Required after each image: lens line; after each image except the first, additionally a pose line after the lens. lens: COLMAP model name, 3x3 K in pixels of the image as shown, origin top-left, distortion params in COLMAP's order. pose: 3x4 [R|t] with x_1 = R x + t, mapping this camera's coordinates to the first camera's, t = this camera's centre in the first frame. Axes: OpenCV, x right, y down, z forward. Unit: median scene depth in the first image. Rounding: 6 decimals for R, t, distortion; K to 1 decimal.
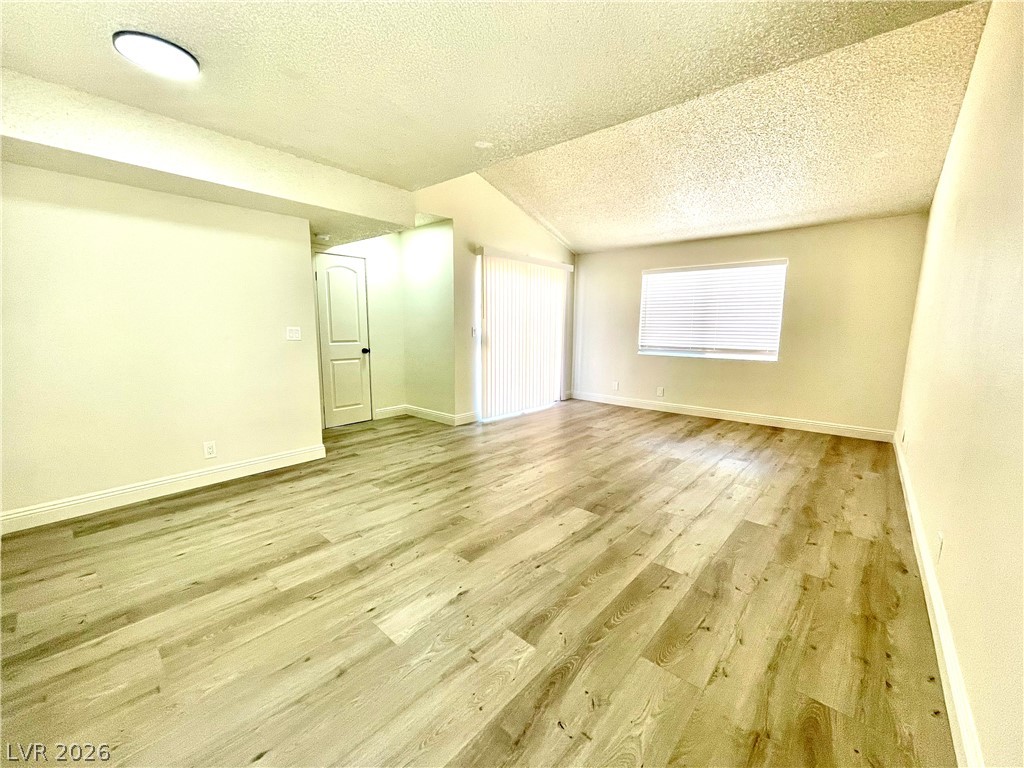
lens RADIAL K [[413.4, 0, 509.5], [0, 413.4, 386.6], [0, 0, 1]] dist [-0.003200, 0.000570]
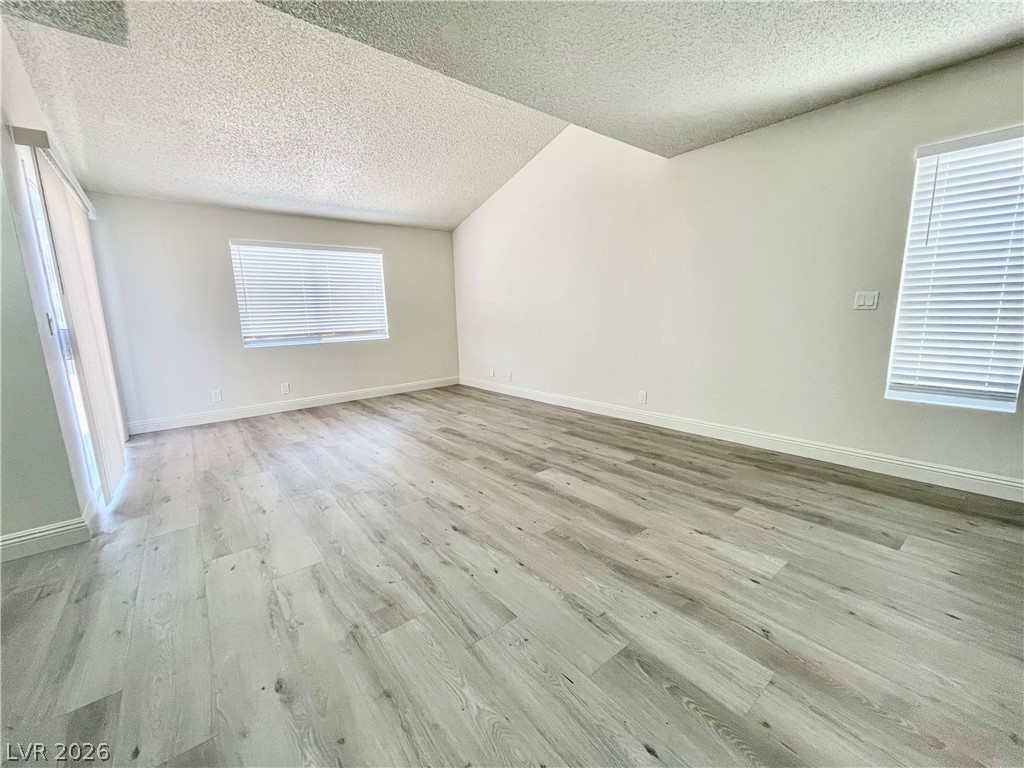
lens RADIAL K [[413.4, 0, 508.7], [0, 413.4, 387.7], [0, 0, 1]] dist [-0.003200, 0.000570]
pose [[0.168338, -0.189752, 0.967293, -0.685388], [0.175991, 0.971316, 0.159914, -0.080716], [-0.969892, 0.143315, 0.196904, 0.702231]]
